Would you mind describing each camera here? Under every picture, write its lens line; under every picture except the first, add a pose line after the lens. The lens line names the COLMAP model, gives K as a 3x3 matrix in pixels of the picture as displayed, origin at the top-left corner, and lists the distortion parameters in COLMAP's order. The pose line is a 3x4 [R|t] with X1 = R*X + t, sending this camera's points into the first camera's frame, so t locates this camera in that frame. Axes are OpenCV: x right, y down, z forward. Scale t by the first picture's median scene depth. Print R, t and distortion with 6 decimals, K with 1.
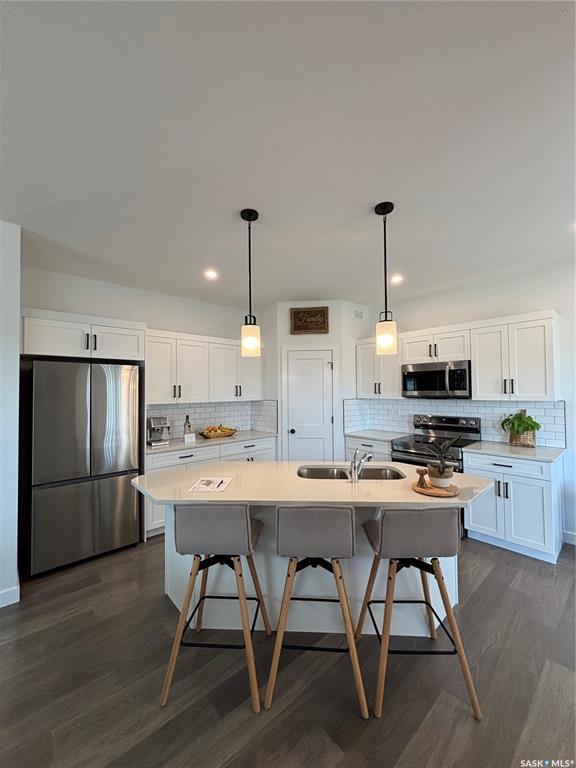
lens RADIAL K [[307.2, 0, 288.0], [0, 307.2, 384.0], [0, 0, 1]] dist [0.002354, -0.000338]
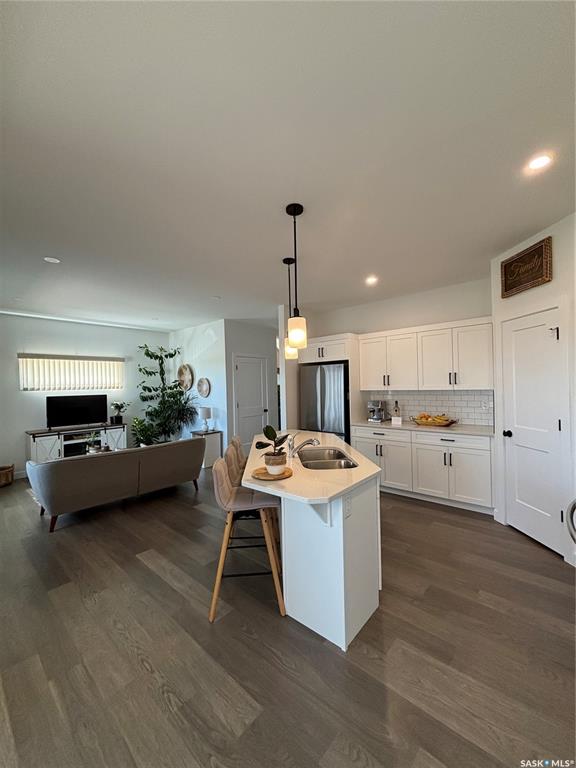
lens RADIAL K [[307.2, 0, 288.0], [0, 307.2, 384.0], [0, 0, 1]] dist [0.002354, -0.000338]
pose [[0.118811, 0.005931, -0.992899, 0.711556], [0.048389, 0.998759, 0.011756, 0.005234], [0.991737, -0.049442, 0.118376, 0.431115]]
